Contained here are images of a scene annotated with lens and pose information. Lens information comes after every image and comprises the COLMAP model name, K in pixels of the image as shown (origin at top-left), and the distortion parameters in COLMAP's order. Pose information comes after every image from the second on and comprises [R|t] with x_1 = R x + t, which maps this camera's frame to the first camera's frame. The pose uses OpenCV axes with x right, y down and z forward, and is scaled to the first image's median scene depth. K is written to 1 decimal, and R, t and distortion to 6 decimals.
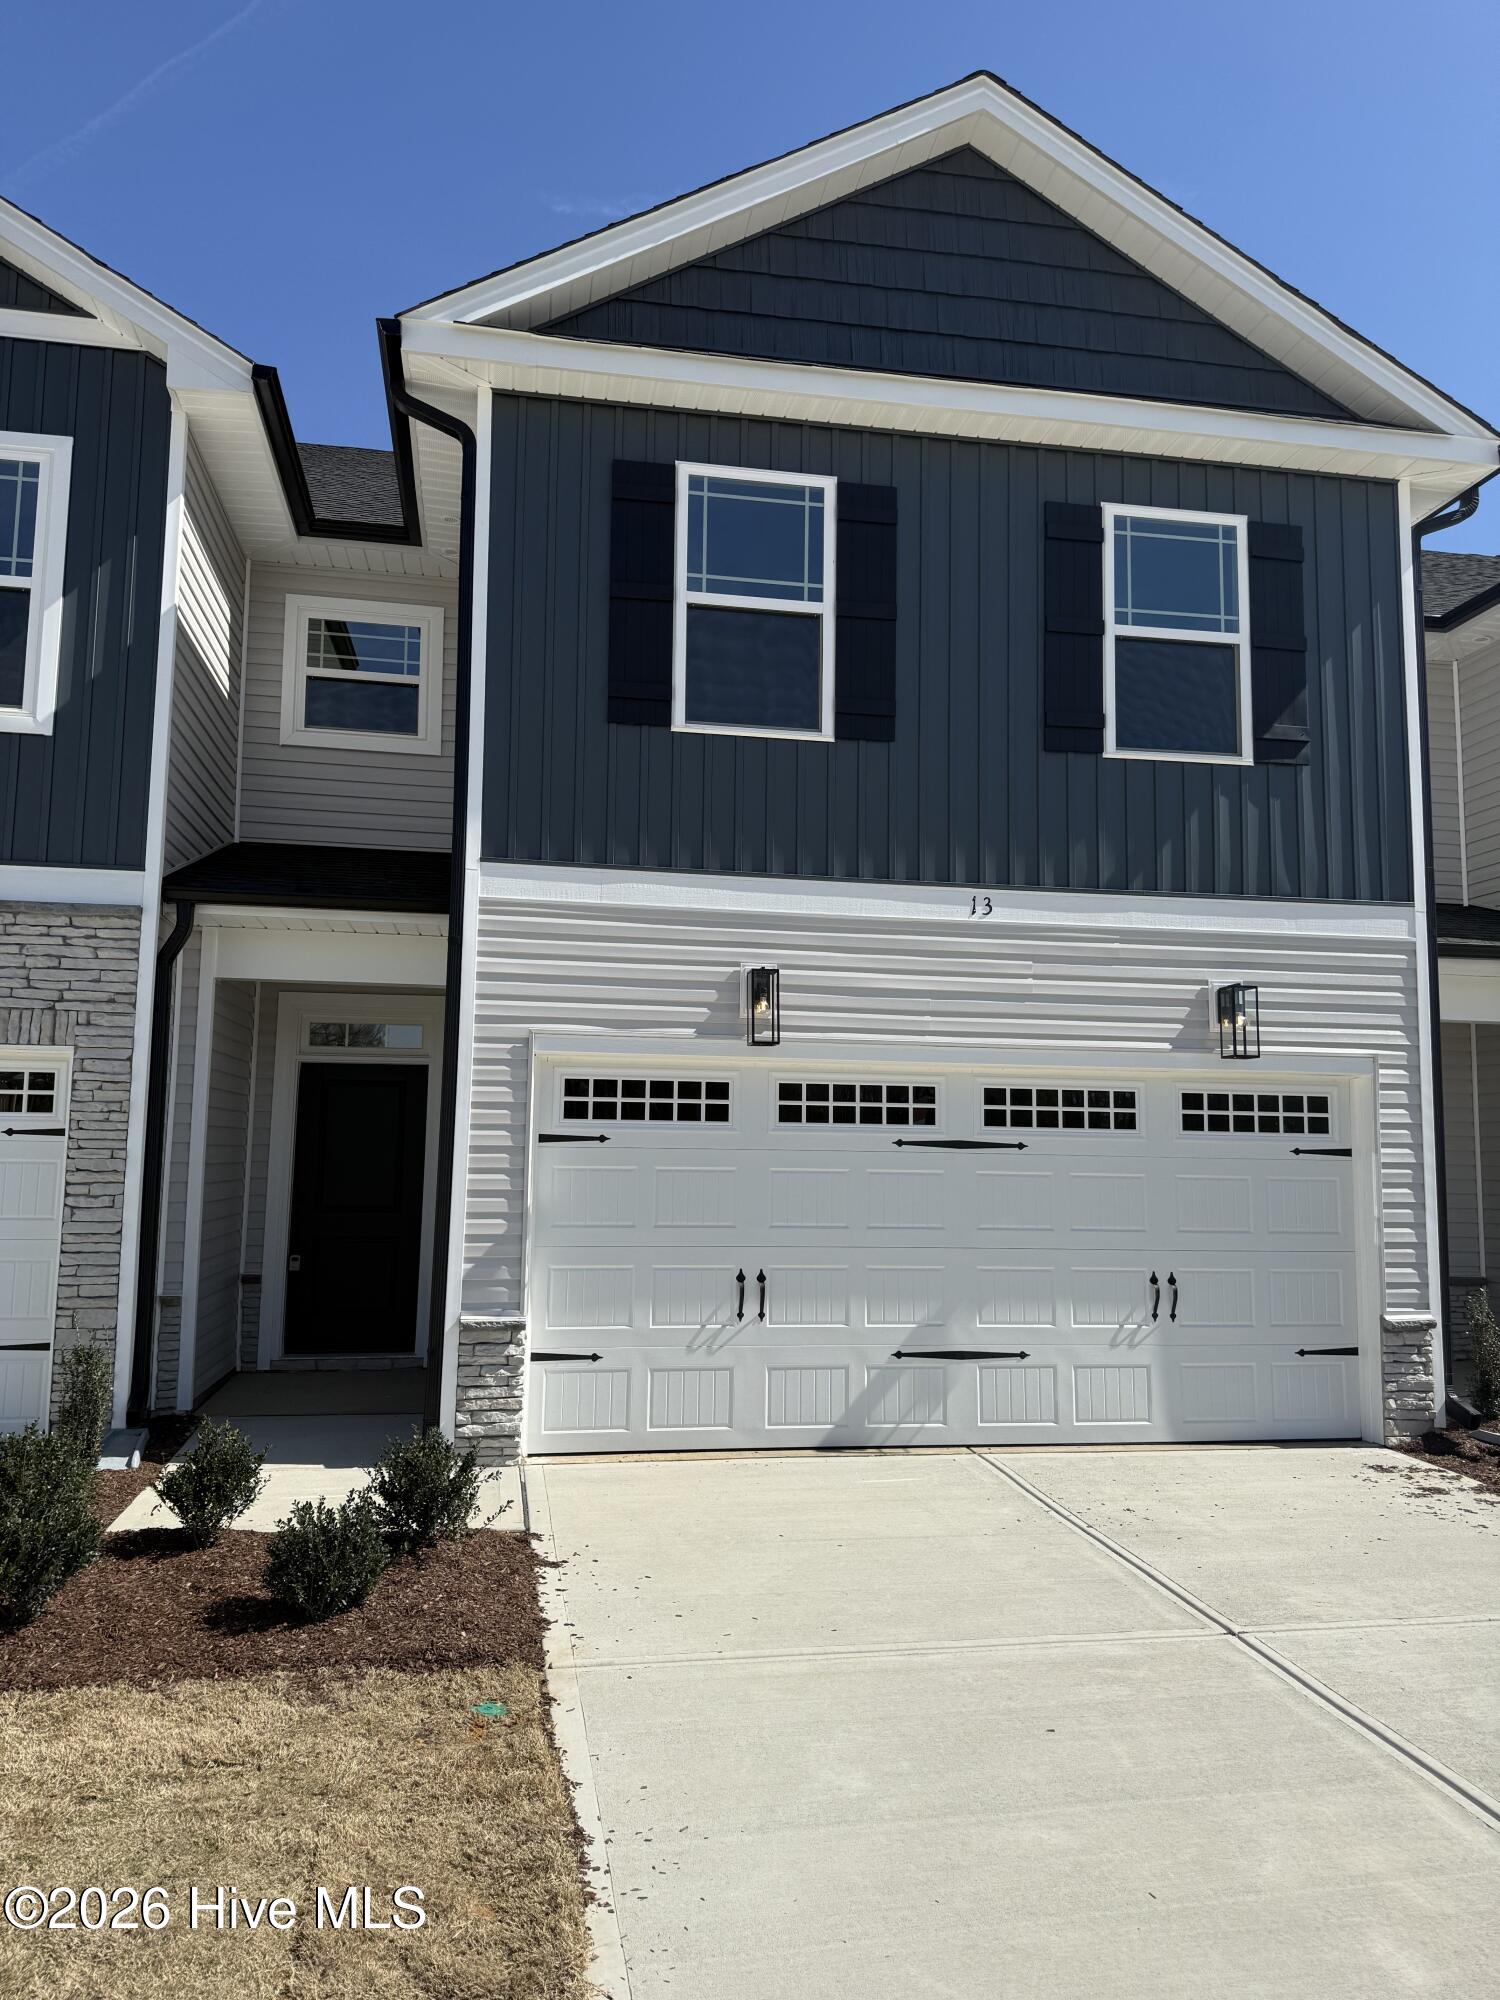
lens RADIAL K [[1394.8, 0, 750.0], [0, 1394.8, 1000.0], [0, 0, 1]] dist [0.168663, -0.328678]
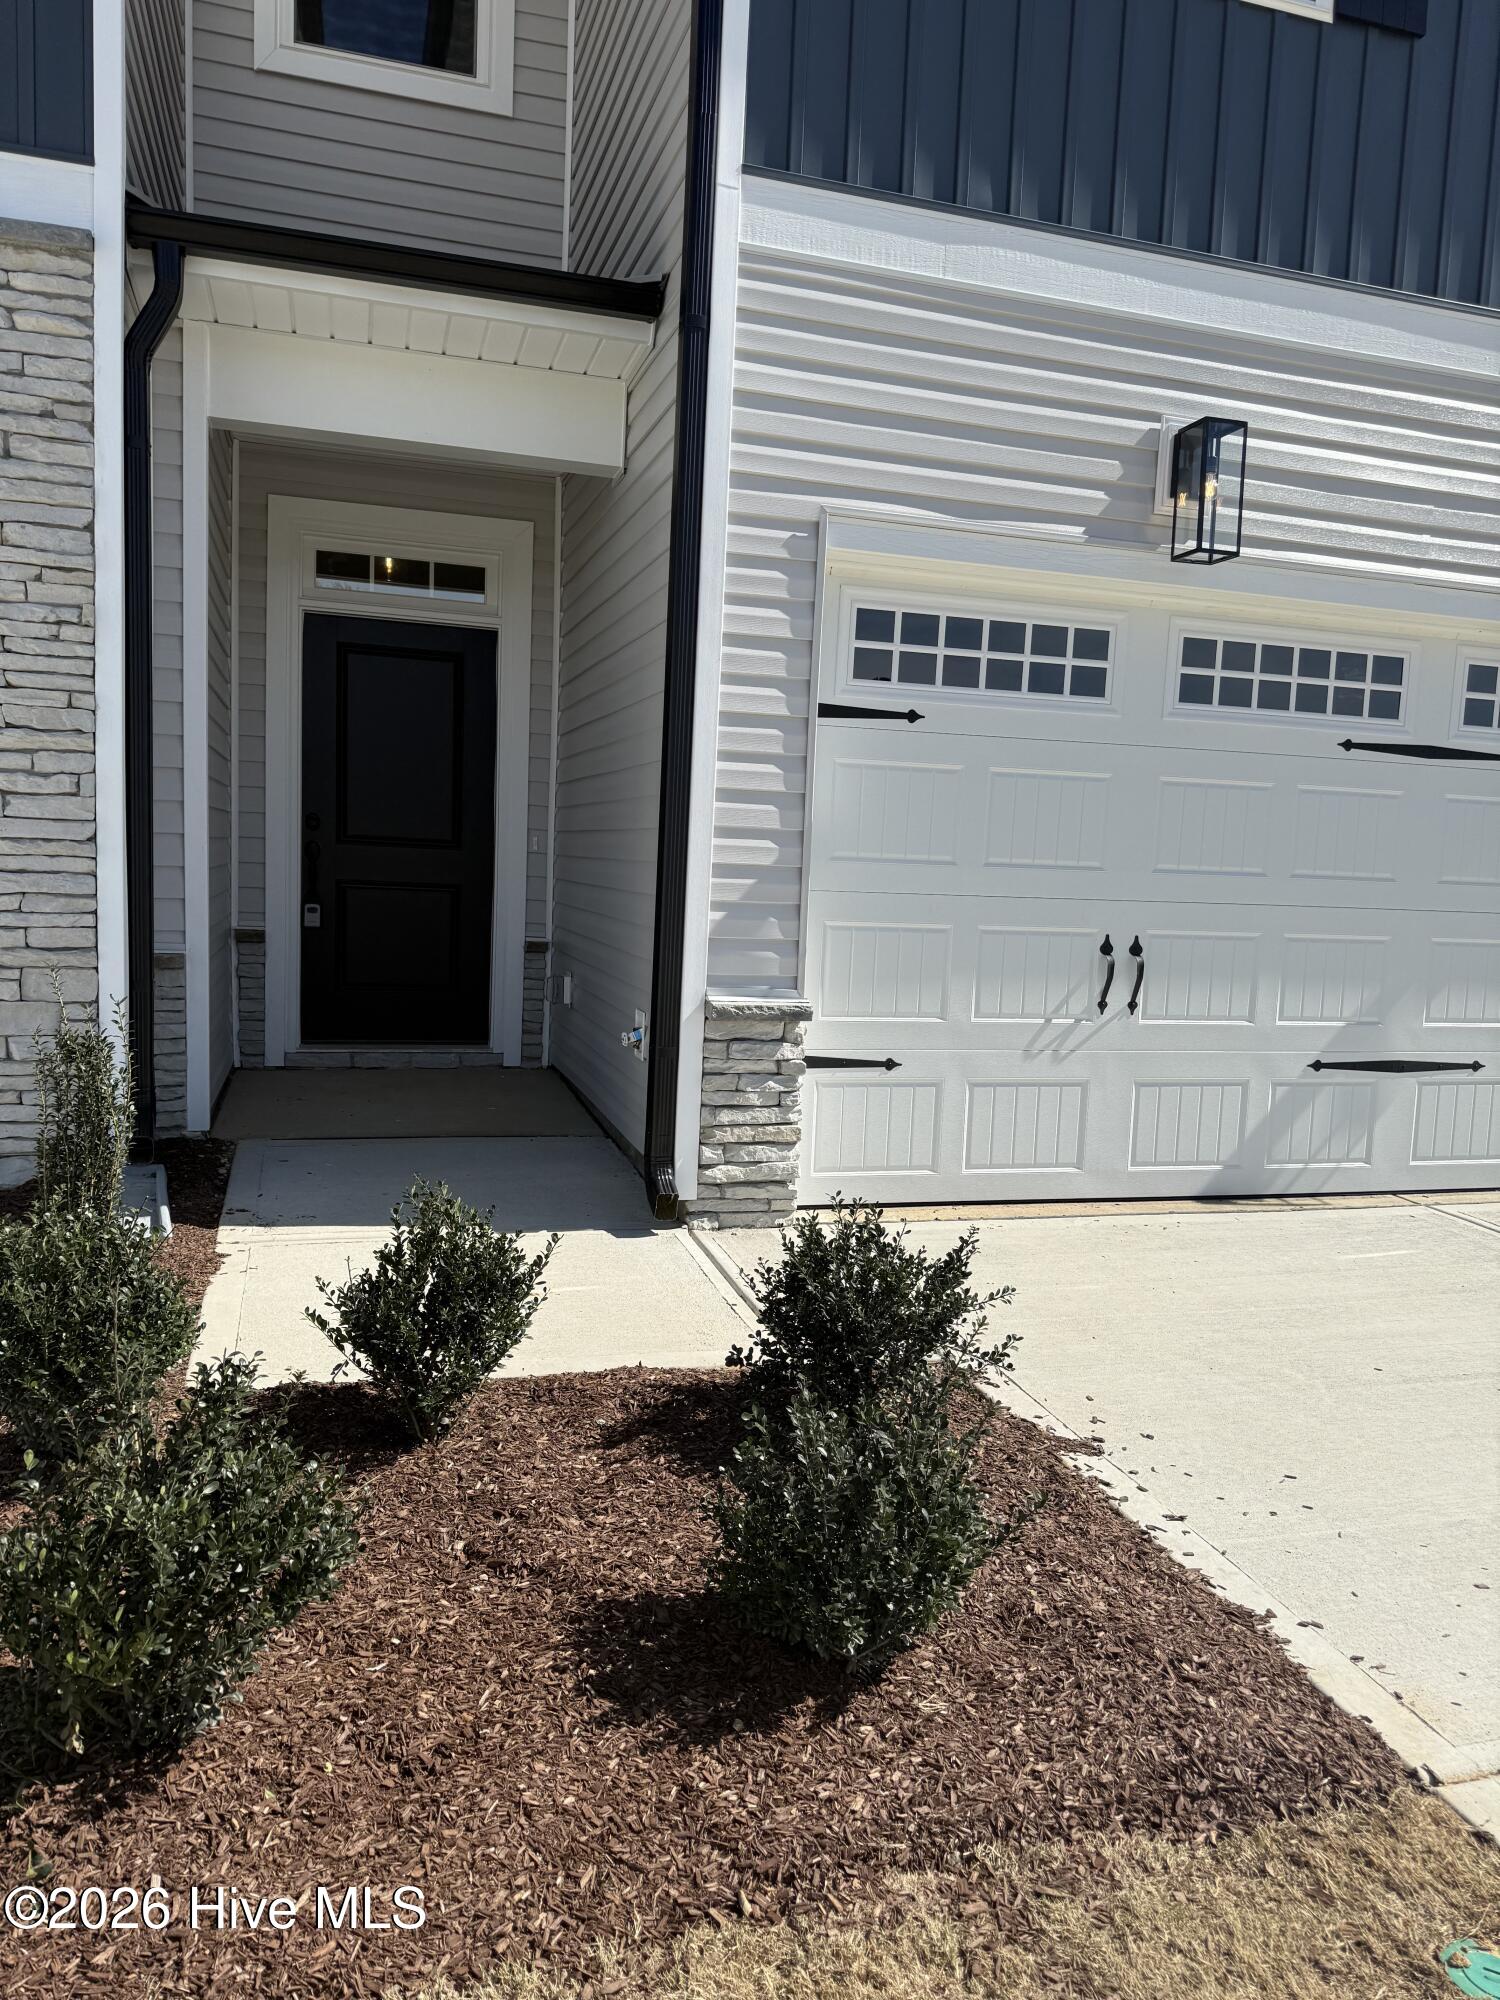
lens RADIAL K [[1415.3, 0, 750.0], [0, 1415.3, 1000.0], [0, 0, 1]] dist [0.127146, -0.167610]
pose [[0.993688, 0.017258, 0.110841, -0.240575], [-0.040469, 0.976706, 0.210732, 0.092172], [-0.104622, -0.213888, 0.971240, 0.387951]]
